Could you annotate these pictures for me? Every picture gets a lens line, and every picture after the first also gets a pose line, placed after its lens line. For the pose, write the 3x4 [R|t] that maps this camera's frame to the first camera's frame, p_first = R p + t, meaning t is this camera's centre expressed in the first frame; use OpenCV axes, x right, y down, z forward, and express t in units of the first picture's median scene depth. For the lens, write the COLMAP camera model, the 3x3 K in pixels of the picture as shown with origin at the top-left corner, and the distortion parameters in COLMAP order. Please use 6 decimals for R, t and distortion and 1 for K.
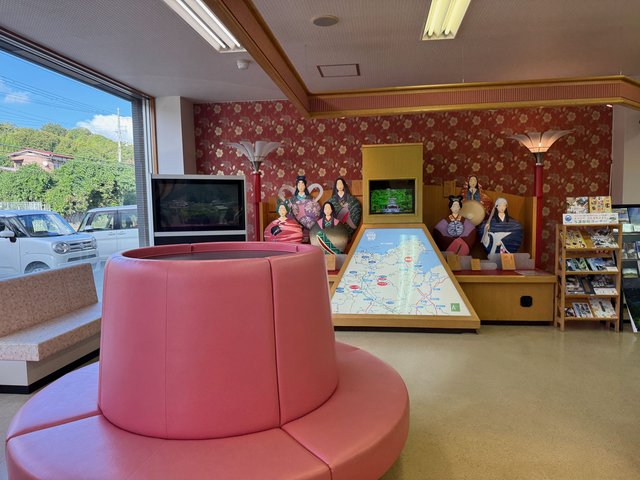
lens RADIAL K [[458.4, 0, 320.0], [0, 458.4, 240.0], [0, 0, 1]] dist [0.002789, 0.001204]
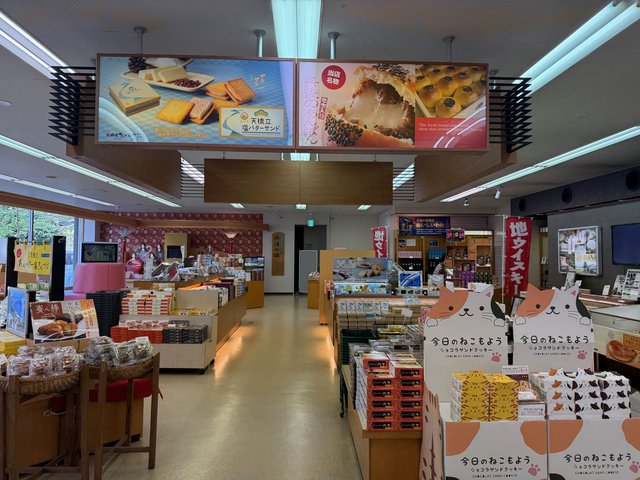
lens RADIAL K [[458.4, 0, 320.0], [0, 458.4, 240.0], [0, 0, 1]] dist [0.002789, 0.001204]
pose [[0.985534, 0.035142, 0.165792, 0.522243], [-0.016480, 0.993501, -0.112623, 0.121789], [-0.168672, 0.108261, 0.979709, -1.731107]]
